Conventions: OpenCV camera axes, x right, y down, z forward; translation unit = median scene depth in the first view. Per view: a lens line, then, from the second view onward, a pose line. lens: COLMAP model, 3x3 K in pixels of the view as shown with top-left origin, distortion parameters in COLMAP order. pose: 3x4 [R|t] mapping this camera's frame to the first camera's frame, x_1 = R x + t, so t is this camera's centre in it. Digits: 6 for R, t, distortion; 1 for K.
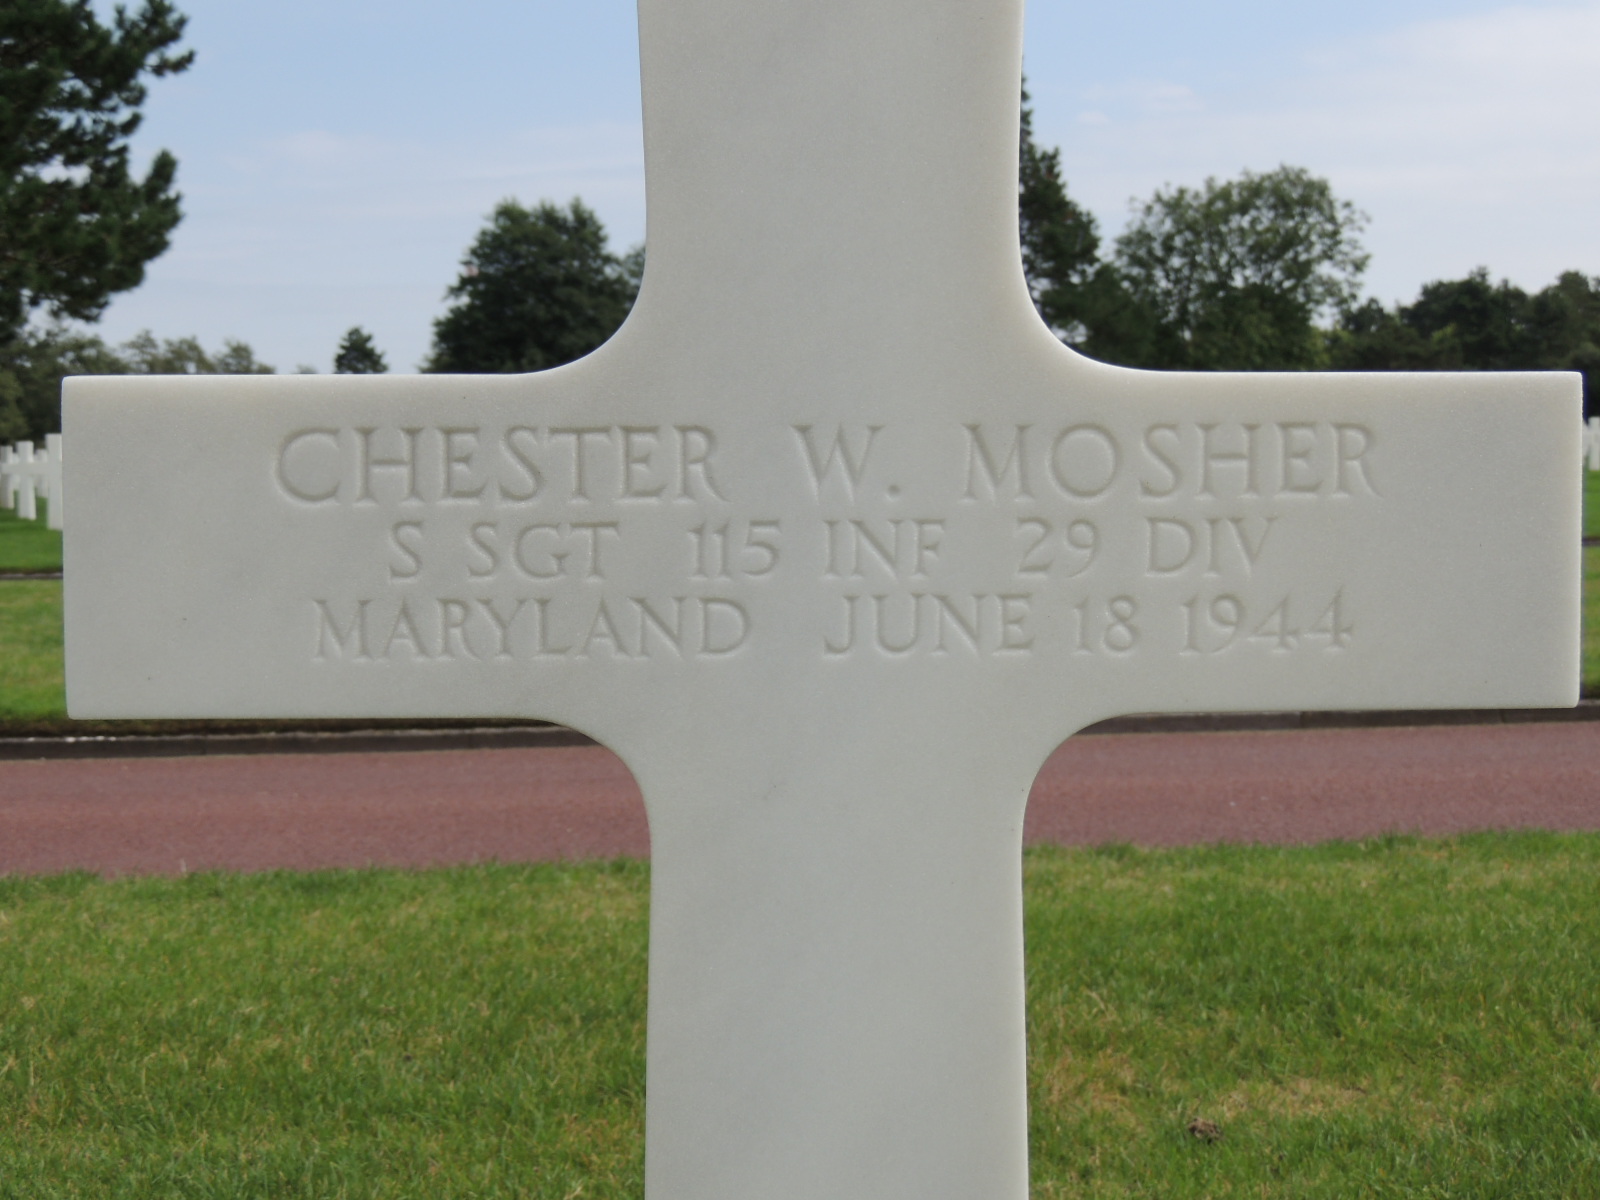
lens RADIAL K [[2397.7, 0, 807.1], [0, 2397.7, 604.1], [0, 0, 1]] dist [-0.074575, 0.000000]
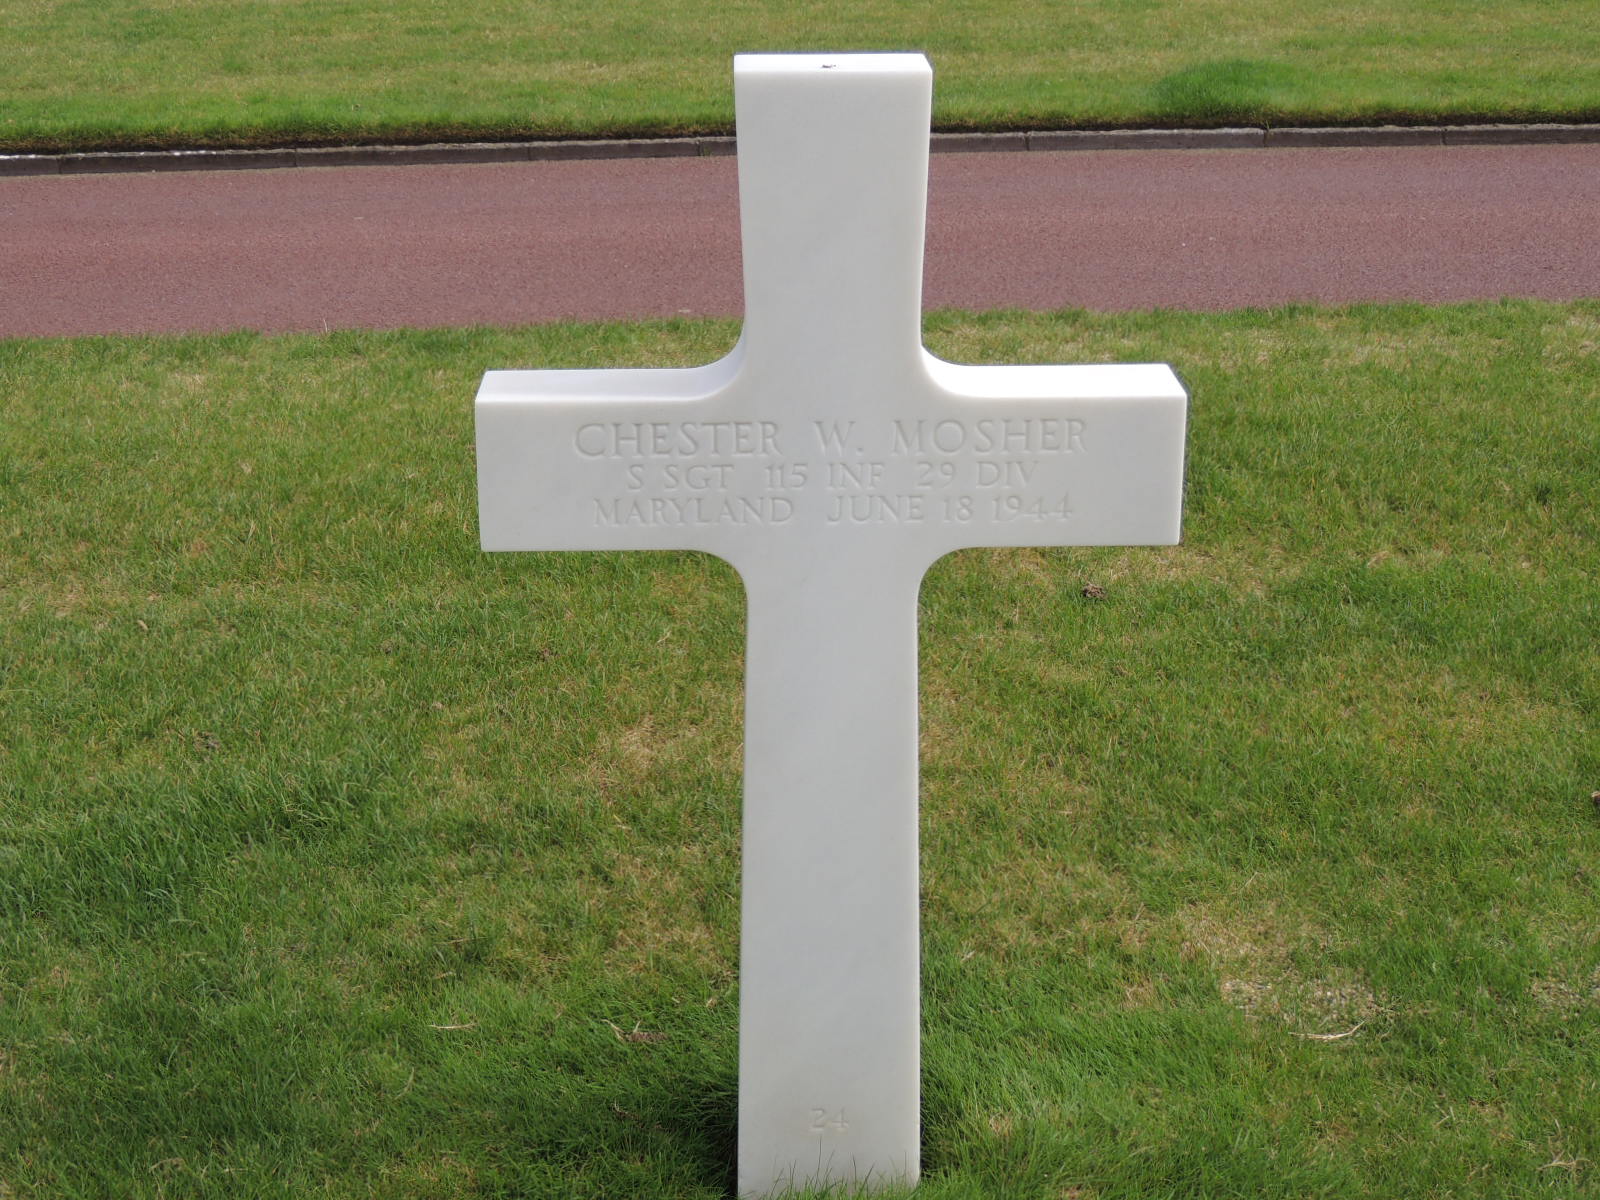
lens RADIAL K [[2397.7, 0, 794.1], [0, 2397.7, 597.7], [0, 0, 1]] dist [-0.074575, 0.000000]
pose [[0.999896, 0.007631, -0.012272, 0.003945], [-0.003739, 0.956912, 0.290355, -0.543023], [0.013959, -0.290279, 0.956840, -1.099591]]
